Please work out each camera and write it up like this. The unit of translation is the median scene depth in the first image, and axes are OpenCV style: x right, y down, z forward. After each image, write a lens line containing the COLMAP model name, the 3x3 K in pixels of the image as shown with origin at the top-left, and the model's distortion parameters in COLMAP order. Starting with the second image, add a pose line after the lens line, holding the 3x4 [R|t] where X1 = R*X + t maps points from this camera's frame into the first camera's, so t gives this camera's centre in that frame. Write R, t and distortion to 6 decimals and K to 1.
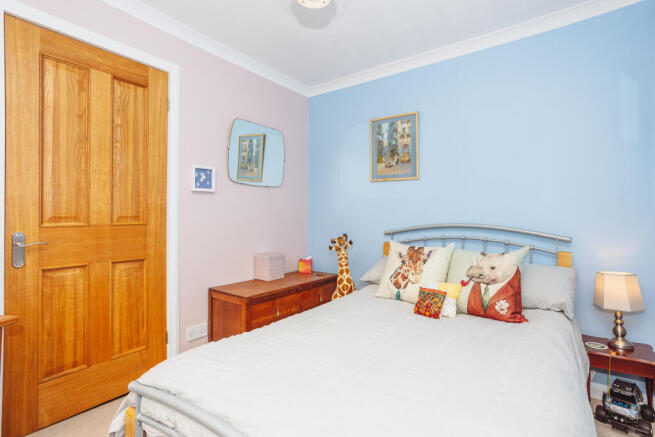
lens RADIAL K [[319.4, 0, 328.3], [0, 319.4, 213.8], [0, 0, 1]] dist [-0.021792, 0.011077]
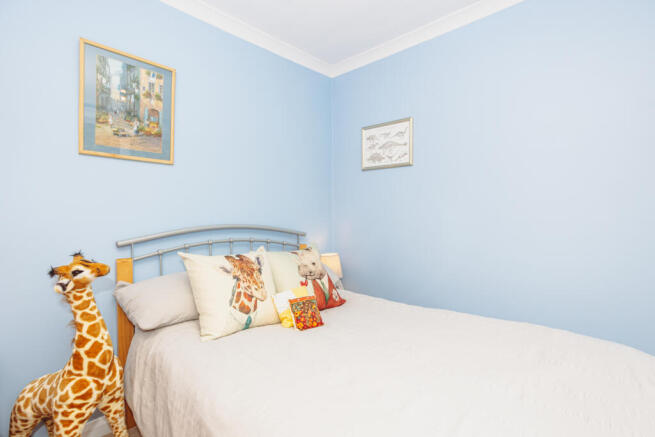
lens RADIAL K [[319.4, 0, 327.4], [0, 319.4, 222.1], [0, 0, 1]] dist [-0.021792, 0.011077]
pose [[0.133687, -0.018422, 0.990852, -0.373838], [0.000876, 0.999829, 0.018471, 0.006763], [-0.991023, -0.001602, 0.133680, 0.554947]]
